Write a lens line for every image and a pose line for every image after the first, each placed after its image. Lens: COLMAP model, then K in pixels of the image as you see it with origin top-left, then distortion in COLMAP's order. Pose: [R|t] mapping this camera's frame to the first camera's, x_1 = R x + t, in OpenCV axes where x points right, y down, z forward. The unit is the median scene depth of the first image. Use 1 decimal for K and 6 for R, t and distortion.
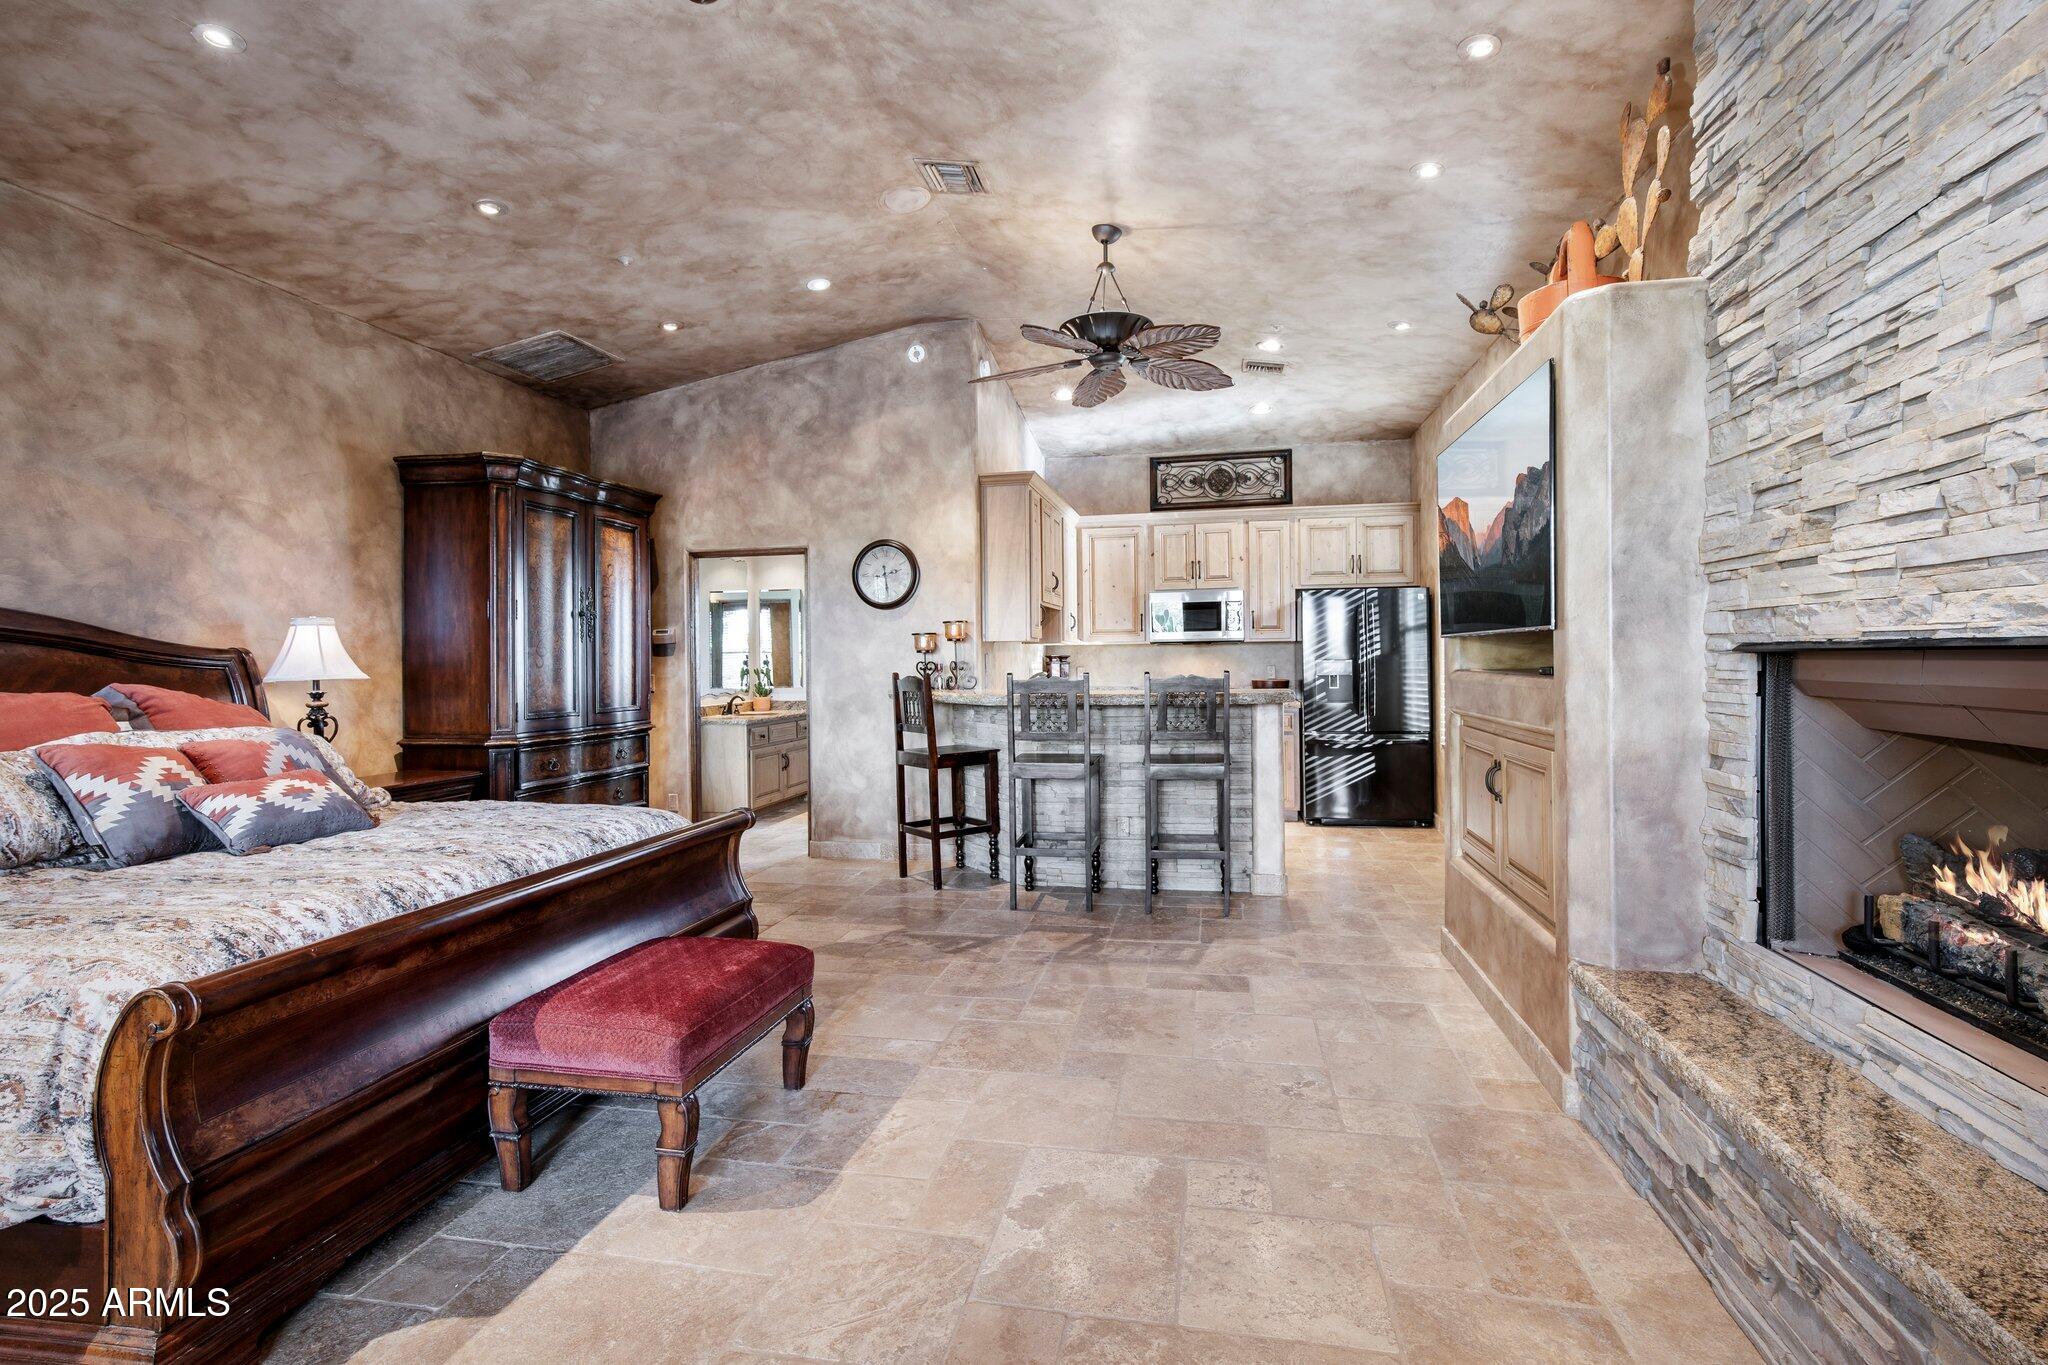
lens RADIAL K [[966.0, 0, 1026.1], [0, 966.0, 670.2], [0, 0, 1]] dist [-0.027698, 0.000090]
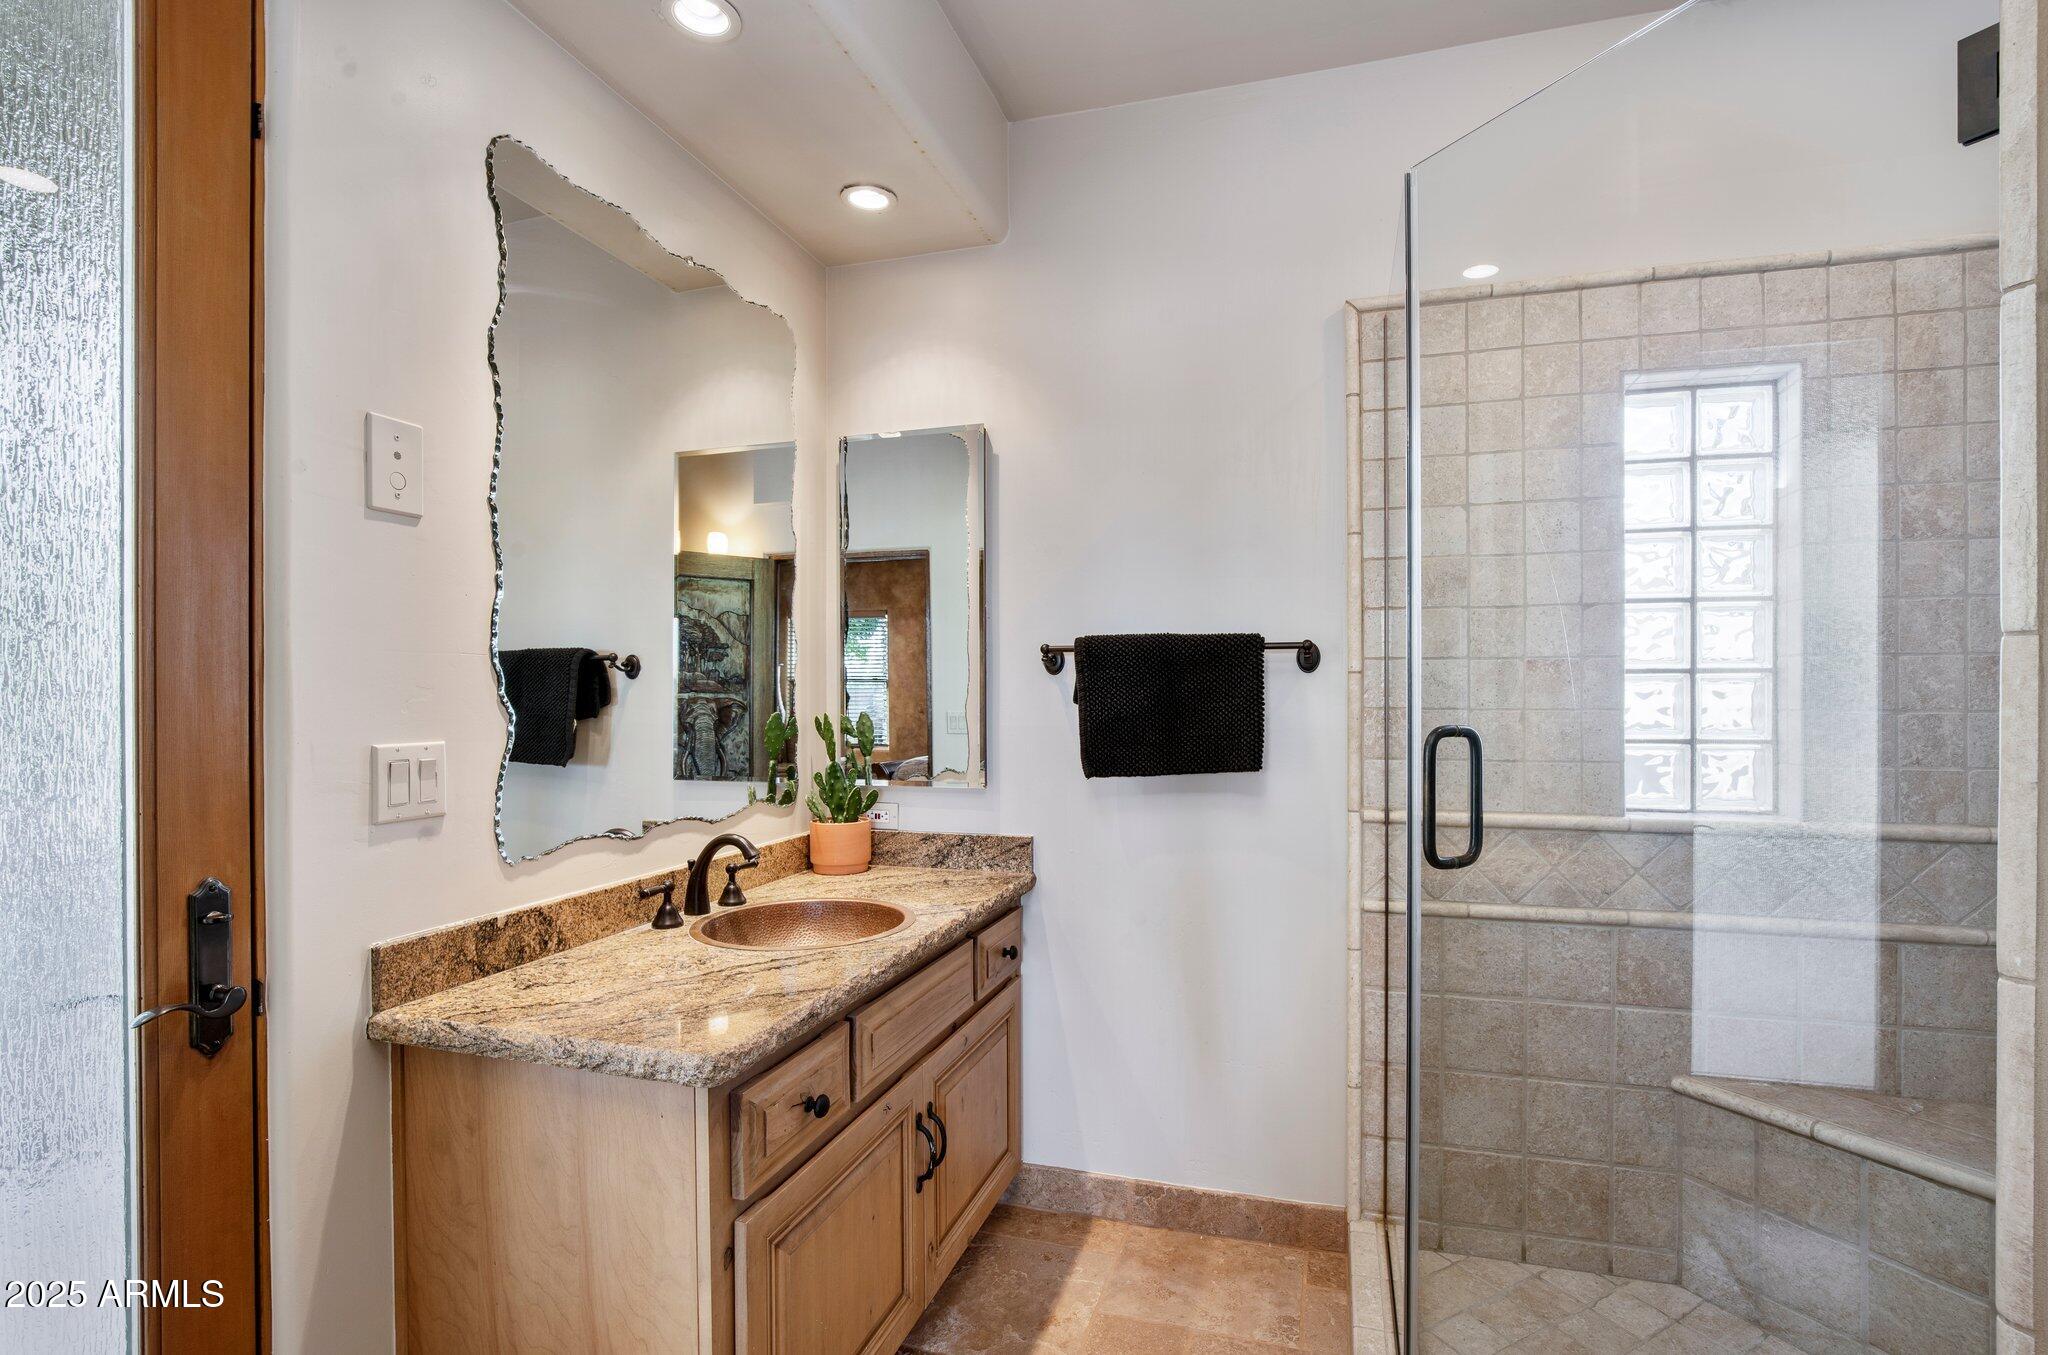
lens RADIAL K [[966.0, 0, 1028.0], [0, 966.0, 685.8], [0, 0, 1]] dist [-0.027698, 0.000090]
pose [[0.992531, 0.009169, -0.121651, -0.199445], [-0.009841, 0.999939, -0.004924, -0.009452], [0.121599, 0.006084, 0.992561, 0.775881]]
